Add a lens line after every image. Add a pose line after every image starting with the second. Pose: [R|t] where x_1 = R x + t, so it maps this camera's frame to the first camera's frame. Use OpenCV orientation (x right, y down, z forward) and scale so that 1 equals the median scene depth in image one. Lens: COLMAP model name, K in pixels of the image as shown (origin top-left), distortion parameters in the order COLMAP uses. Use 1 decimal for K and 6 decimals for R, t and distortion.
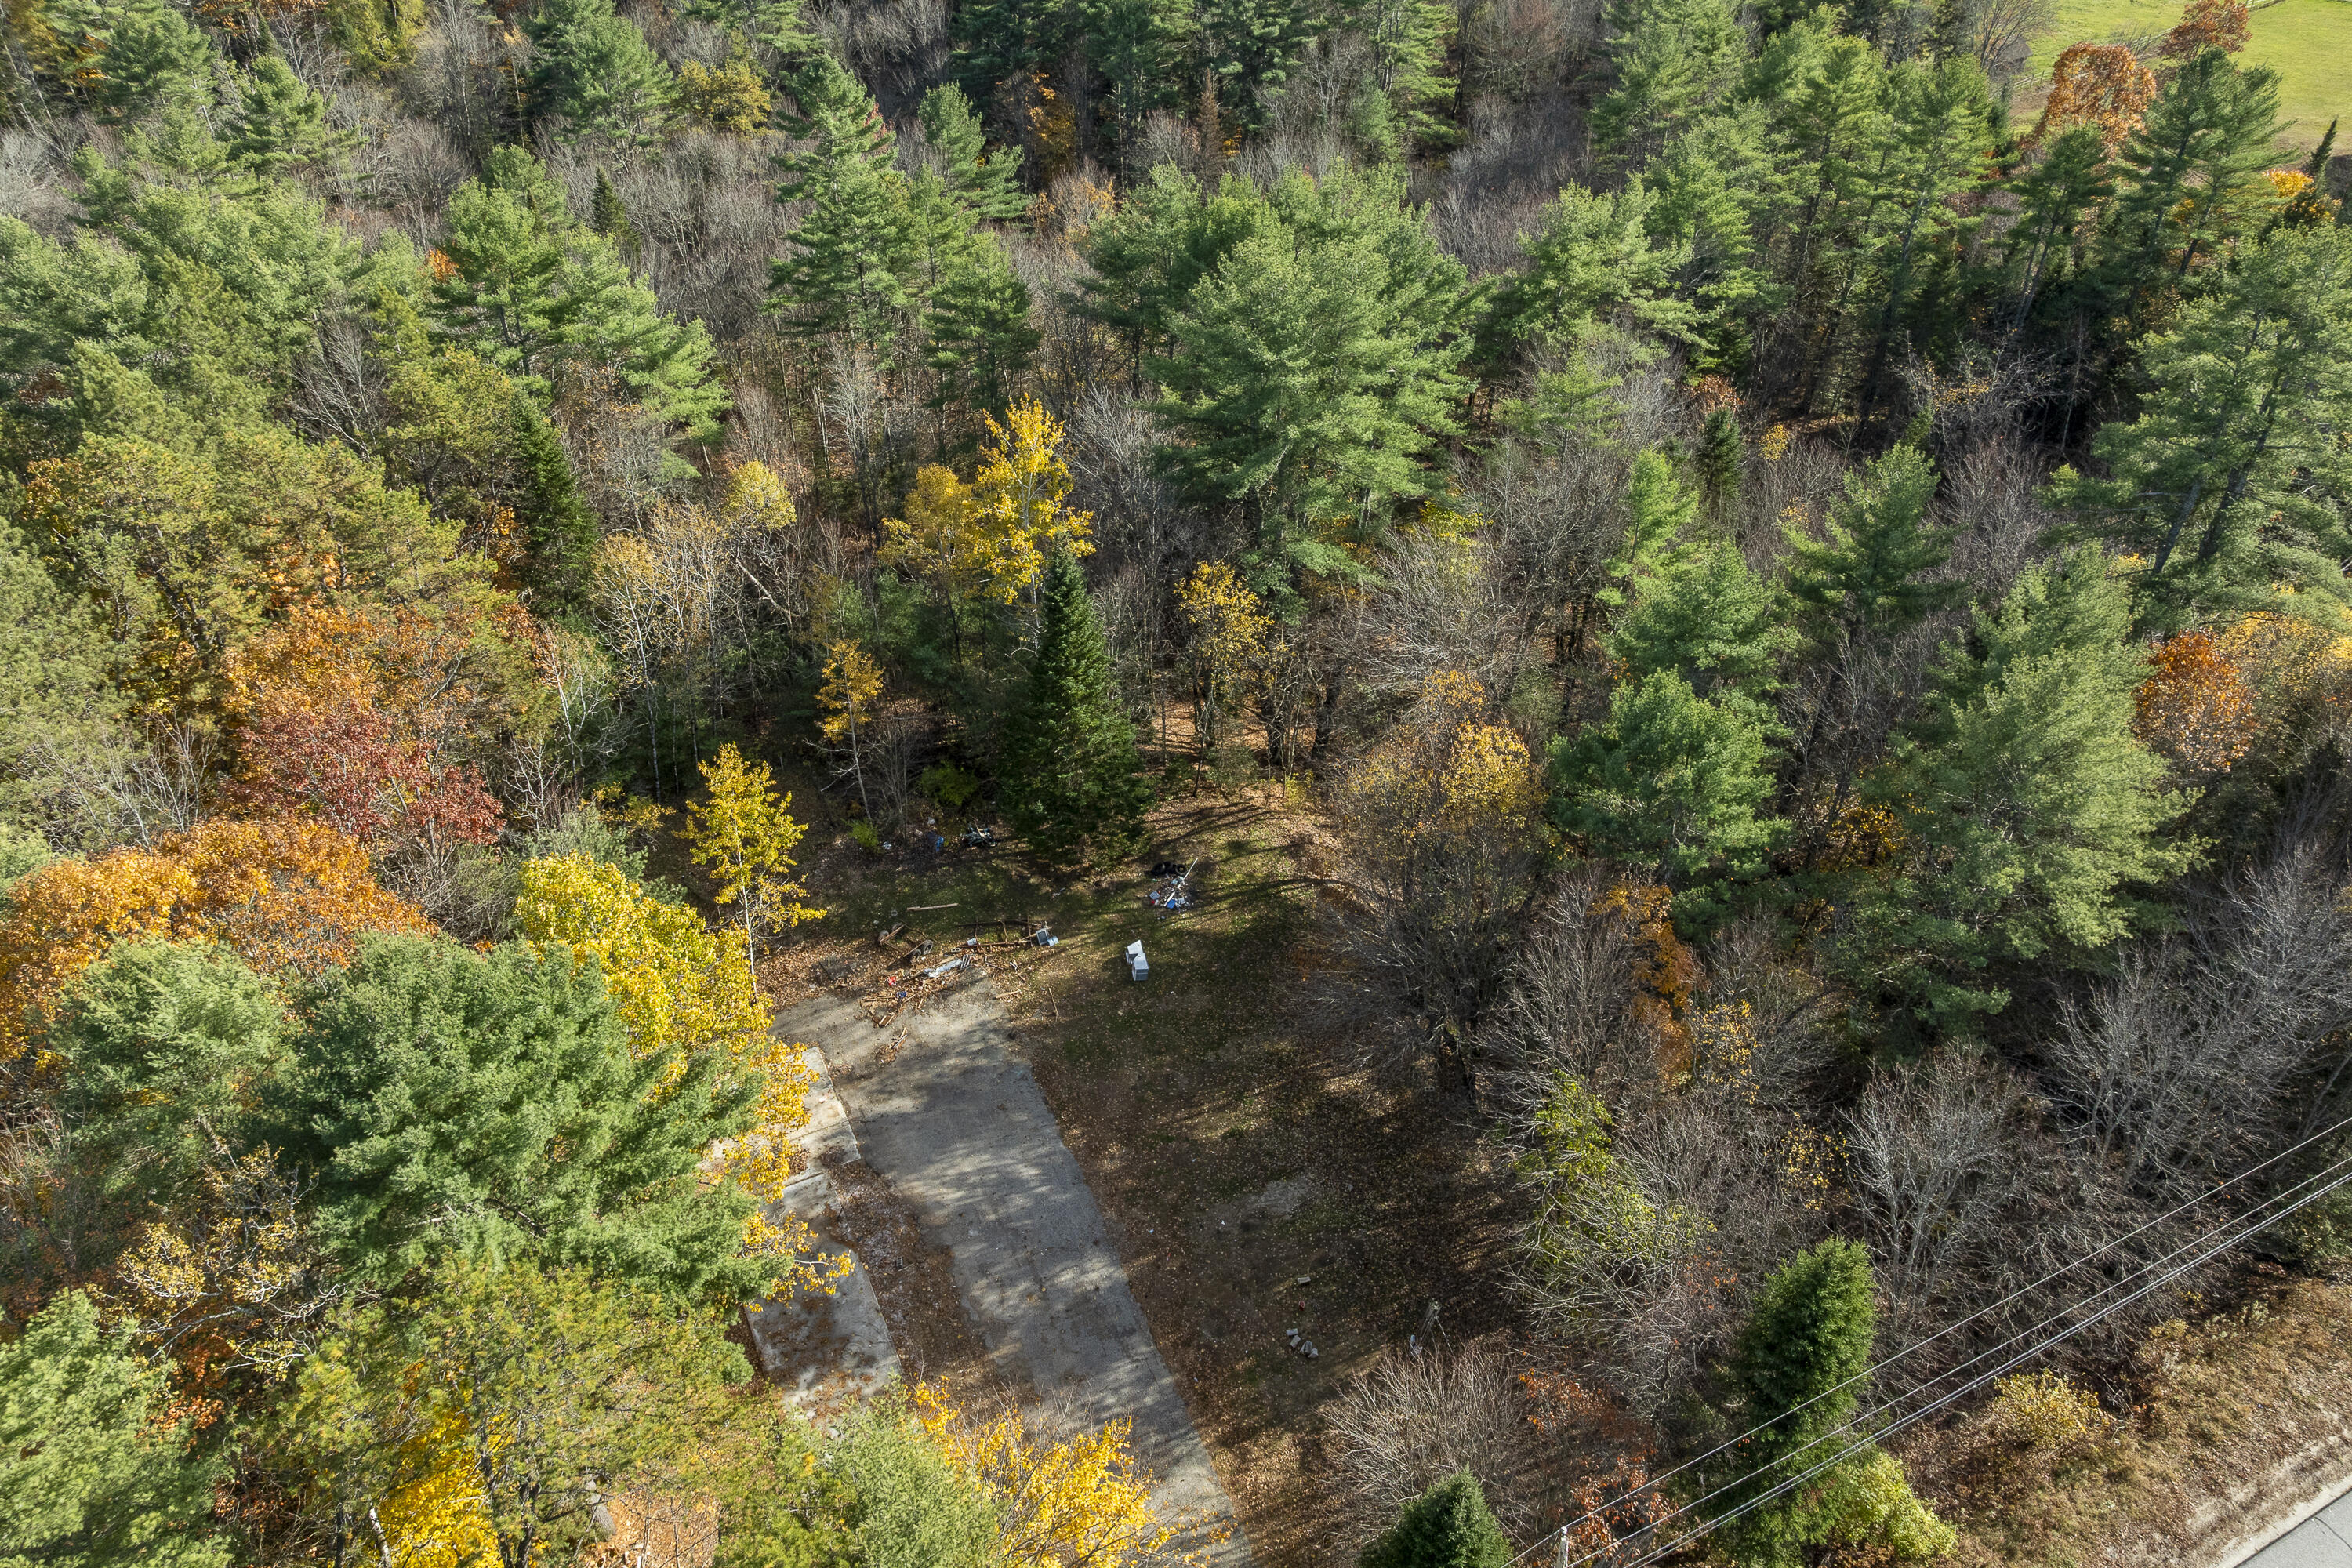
lens RADIAL K [[1645.5, 0, 1183.0], [0, 1645.5, 756.4], [0, 0, 1]] dist [-0.021899, 0.029948]
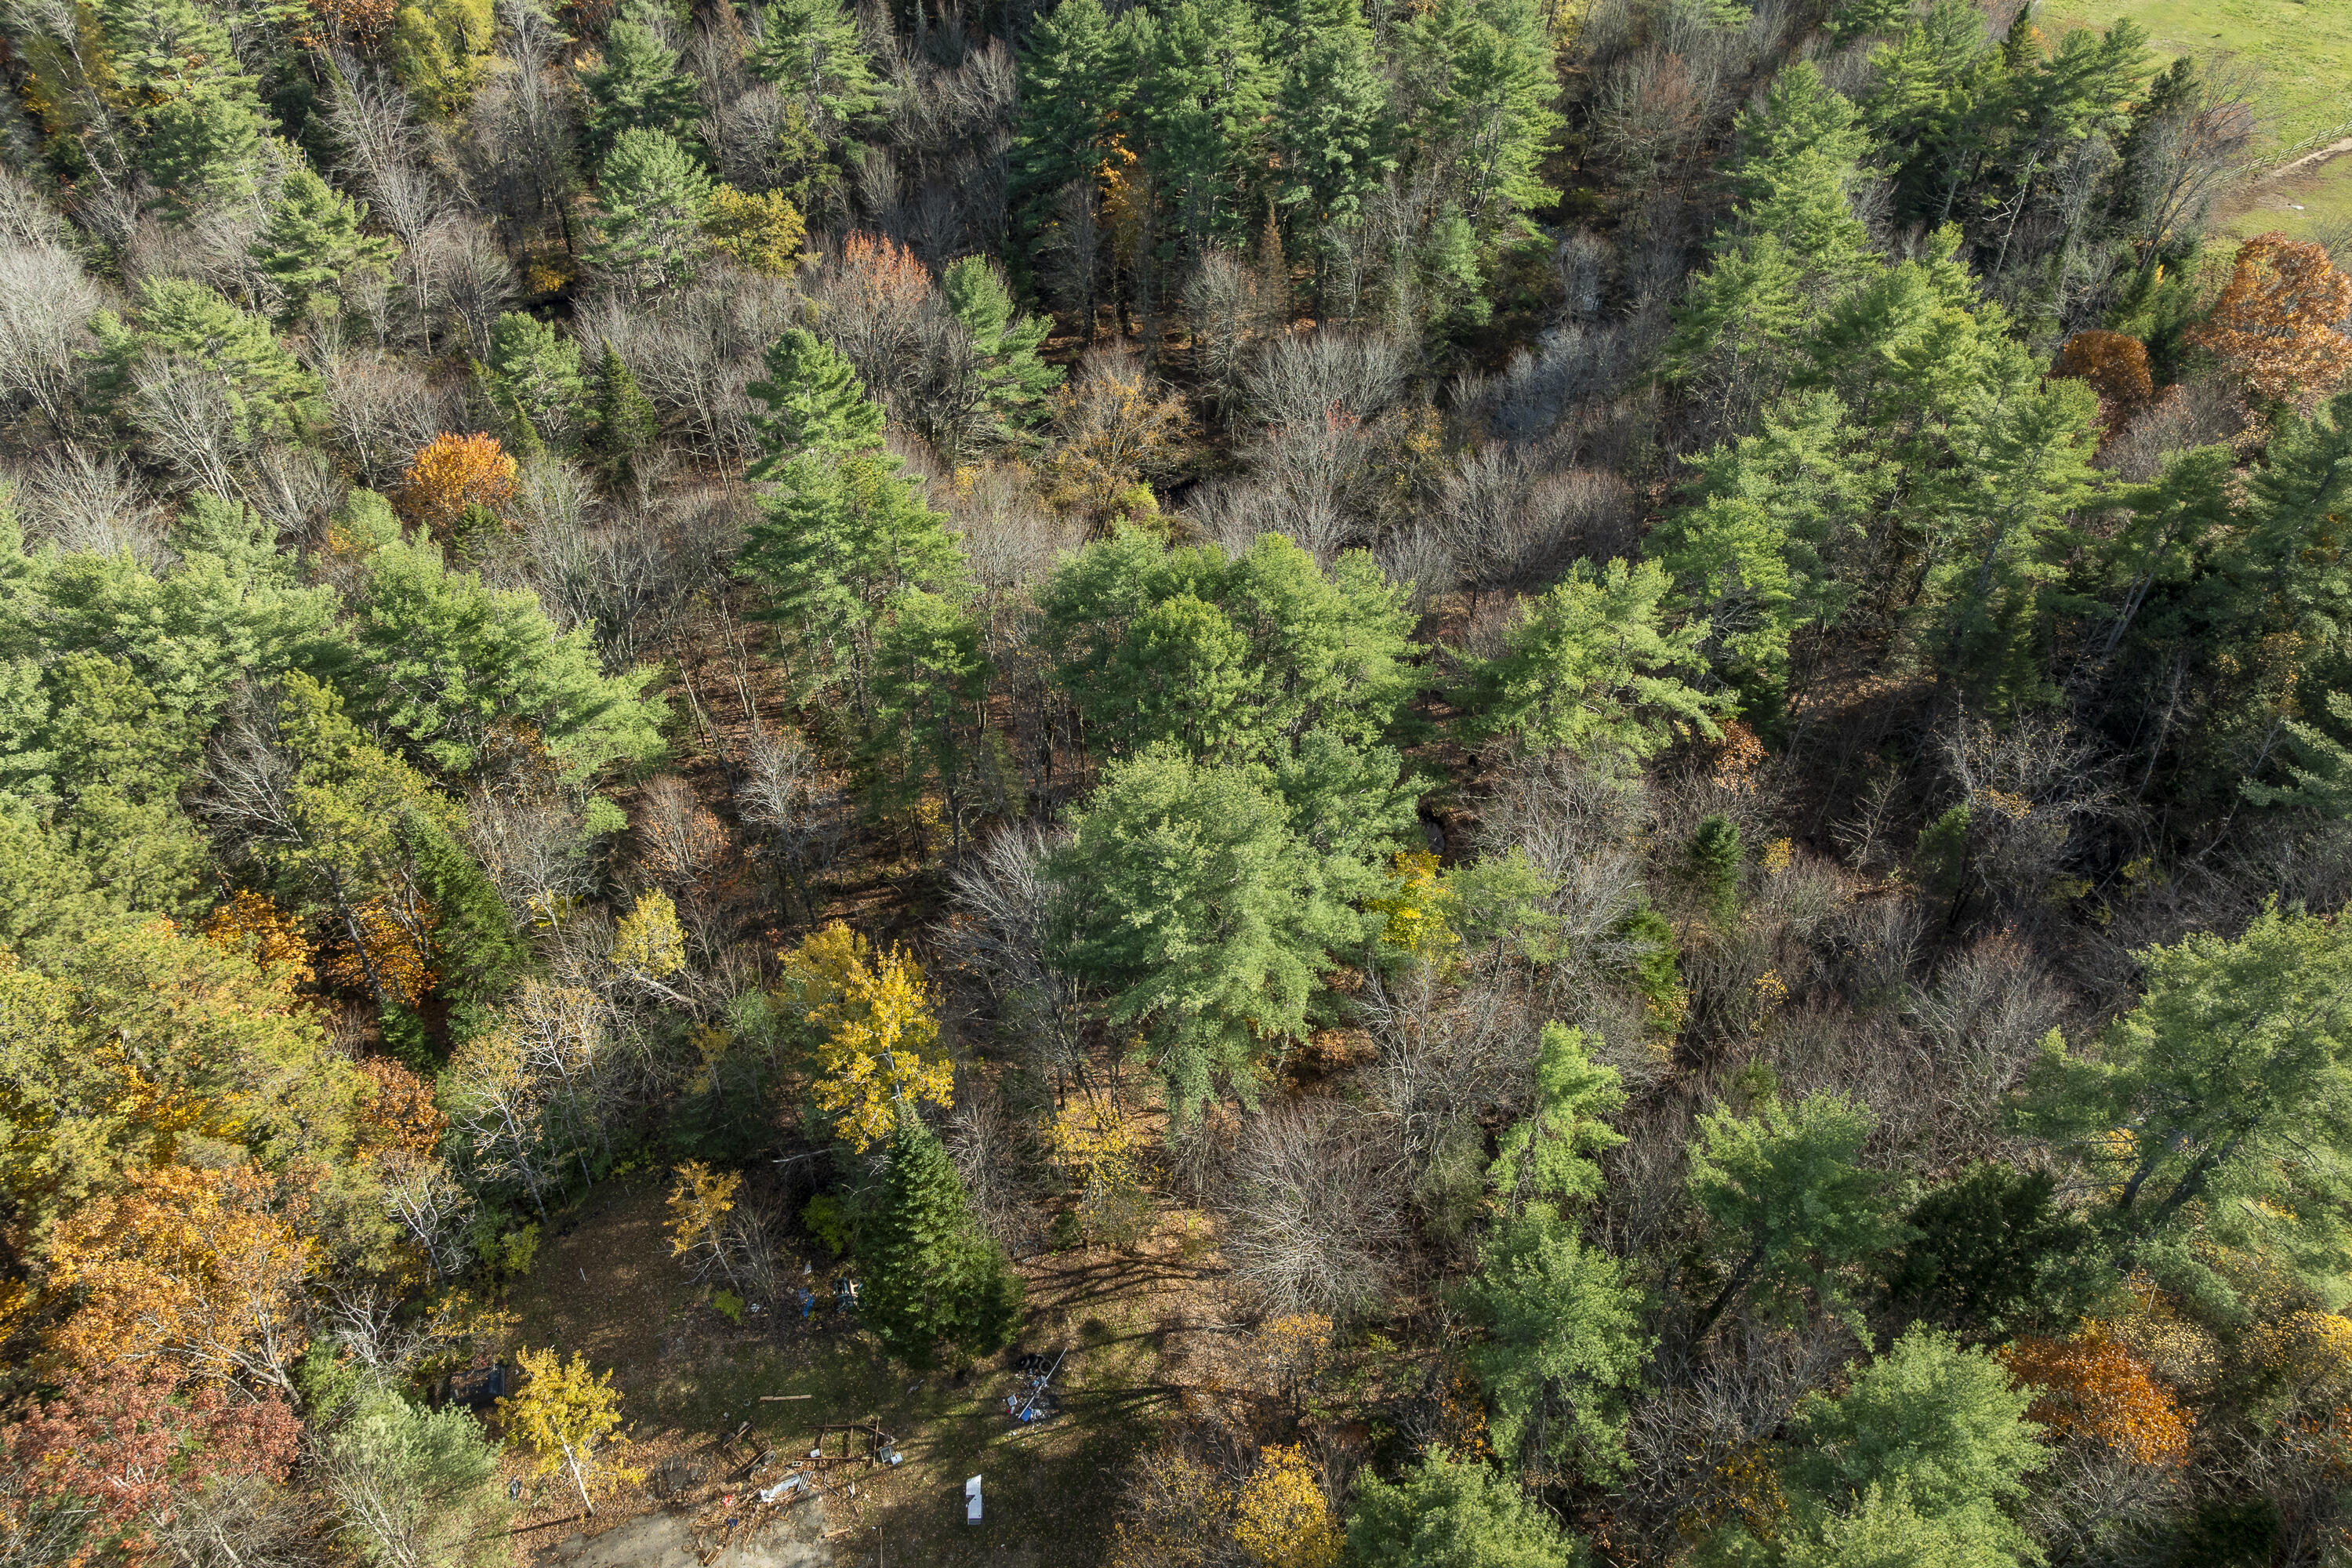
lens RADIAL K [[1644.3, 0, 1163.4], [0, 1644.3, 769.8], [0, 0, 1]] dist [-0.011867, 0.015859]
pose [[0.992250, 0.081218, -0.094037, 0.109845], [-0.069558, 0.990181, 0.121254, -0.343324], [0.102962, -0.113773, 0.988157, 0.073113]]
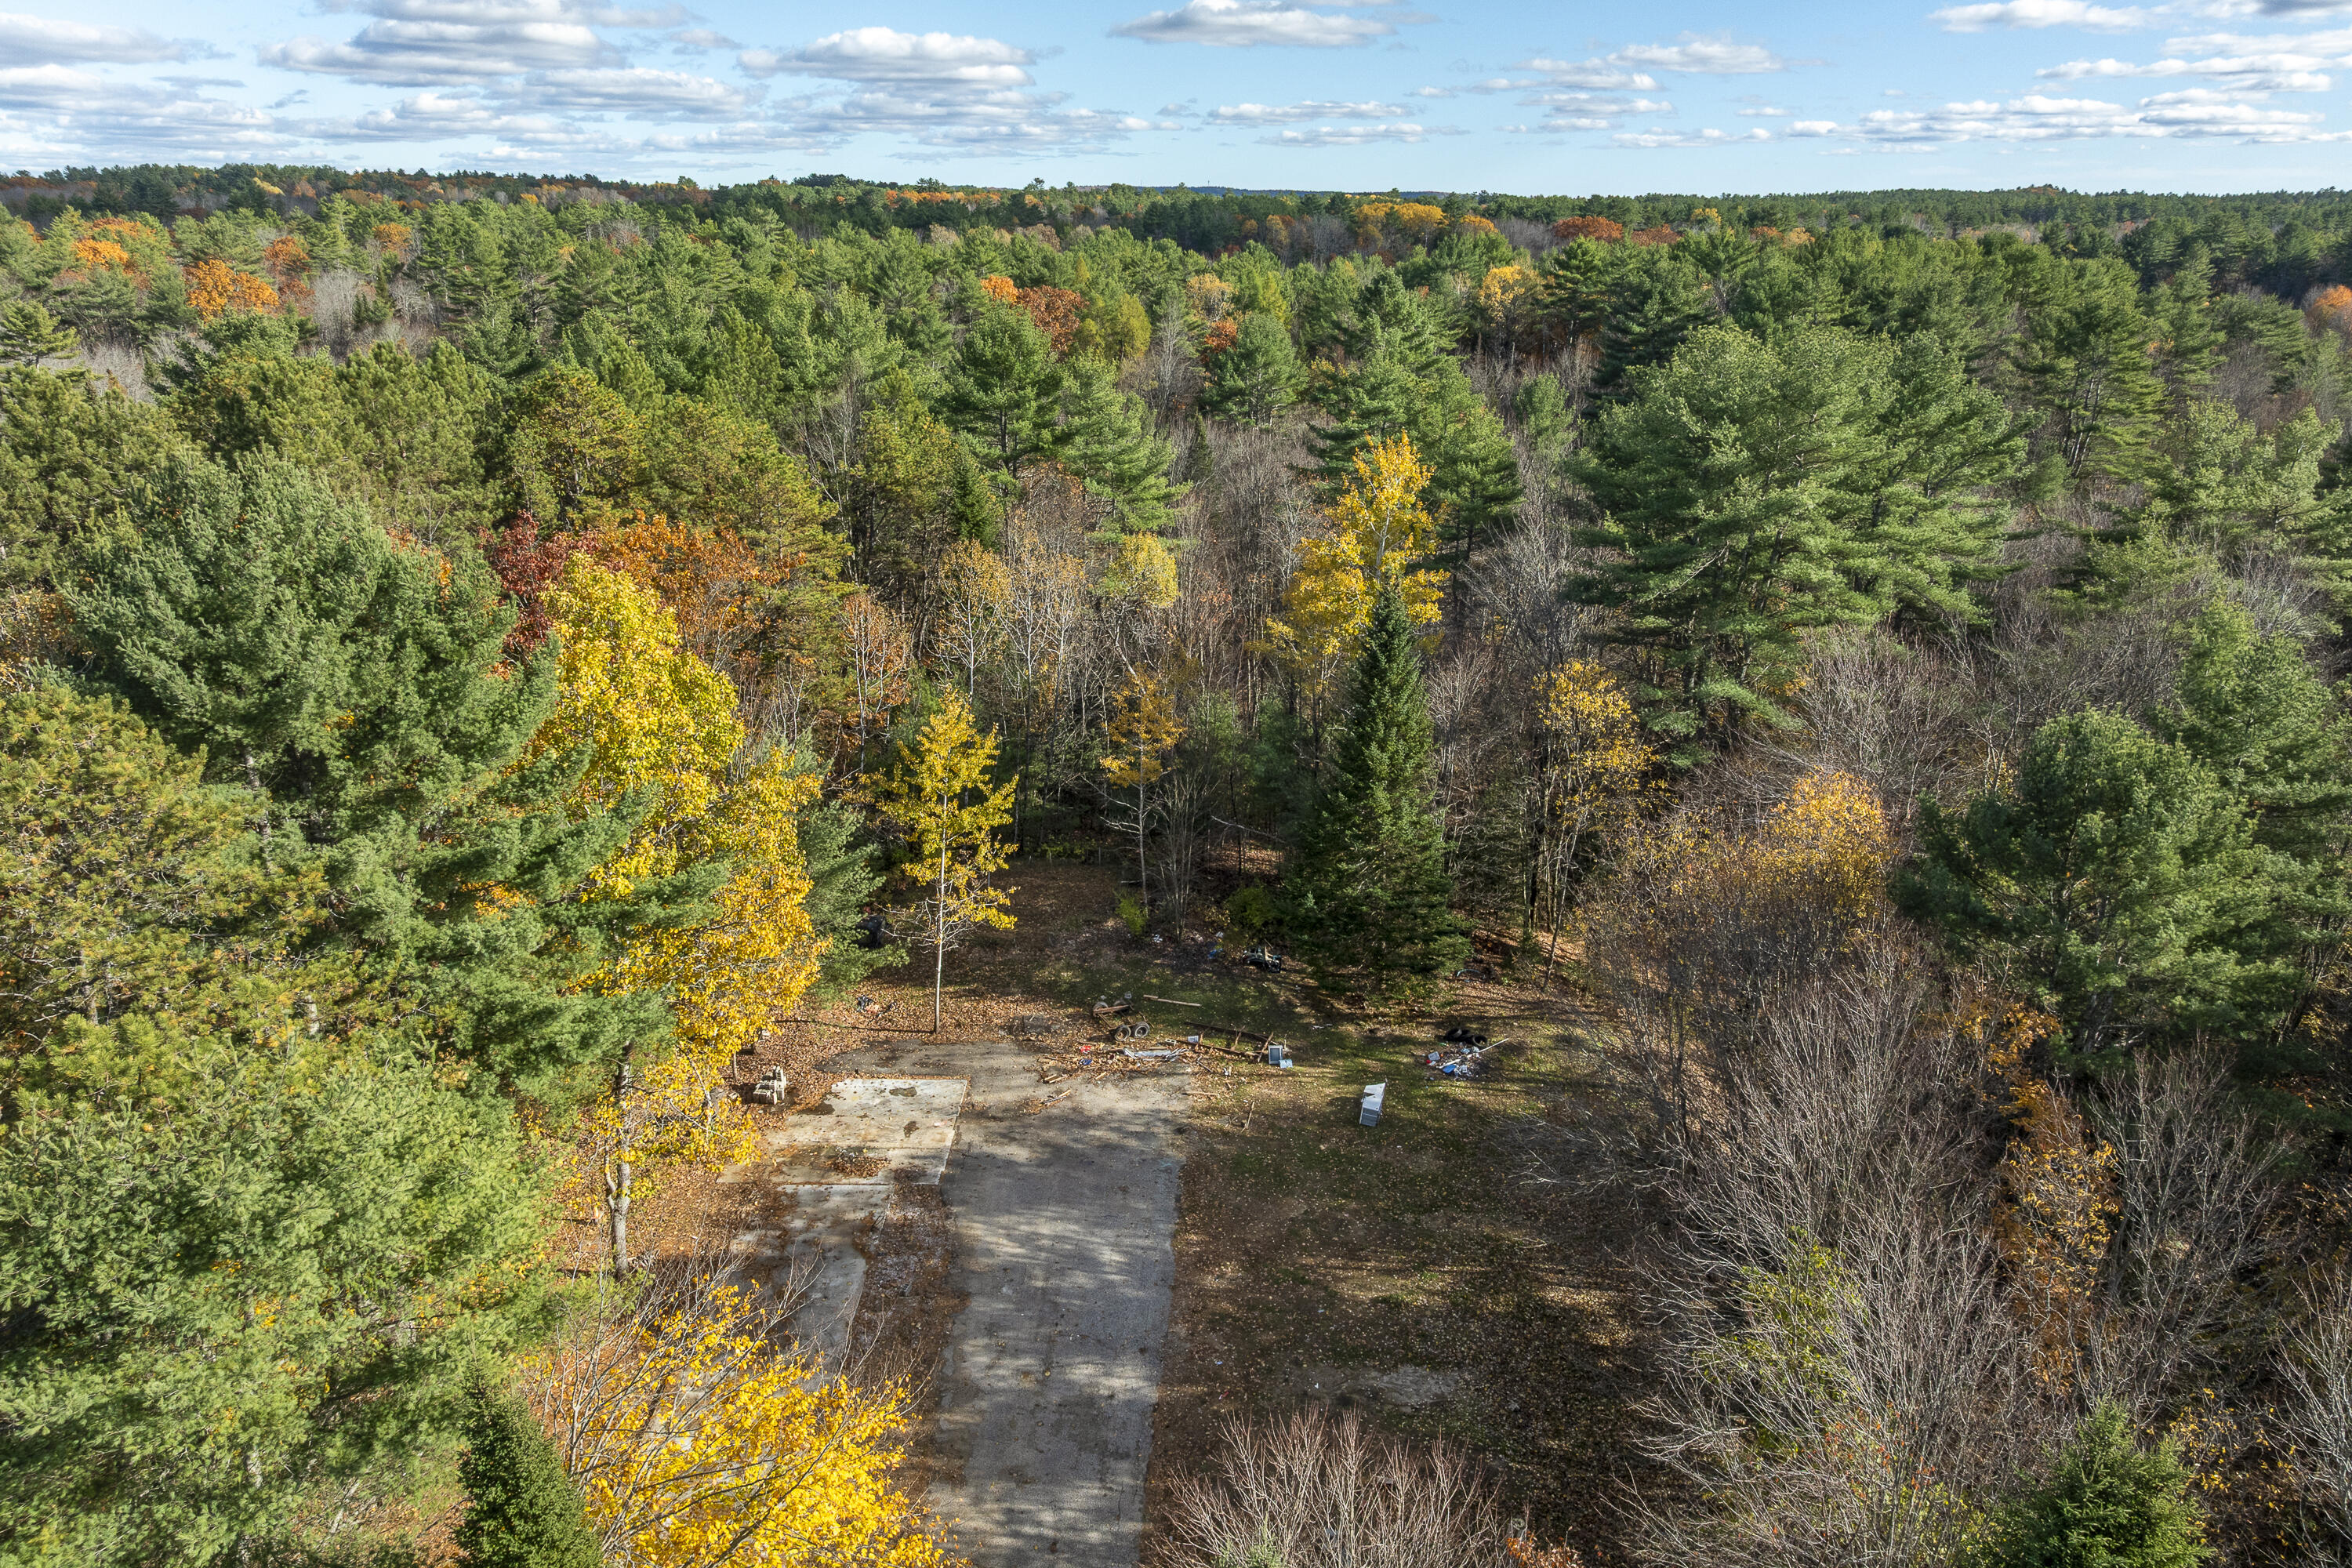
lens RADIAL K [[1647.3, 0, 1156.4], [0, 1647.3, 781.2], [0, 0, 1]] dist [-0.011732, -0.000721]
pose [[0.891244, 0.159929, -0.424390, 0.150049], [-0.273694, 0.935818, -0.222116, 0.145265], [0.361629, 0.314113, 0.877814, 0.179696]]
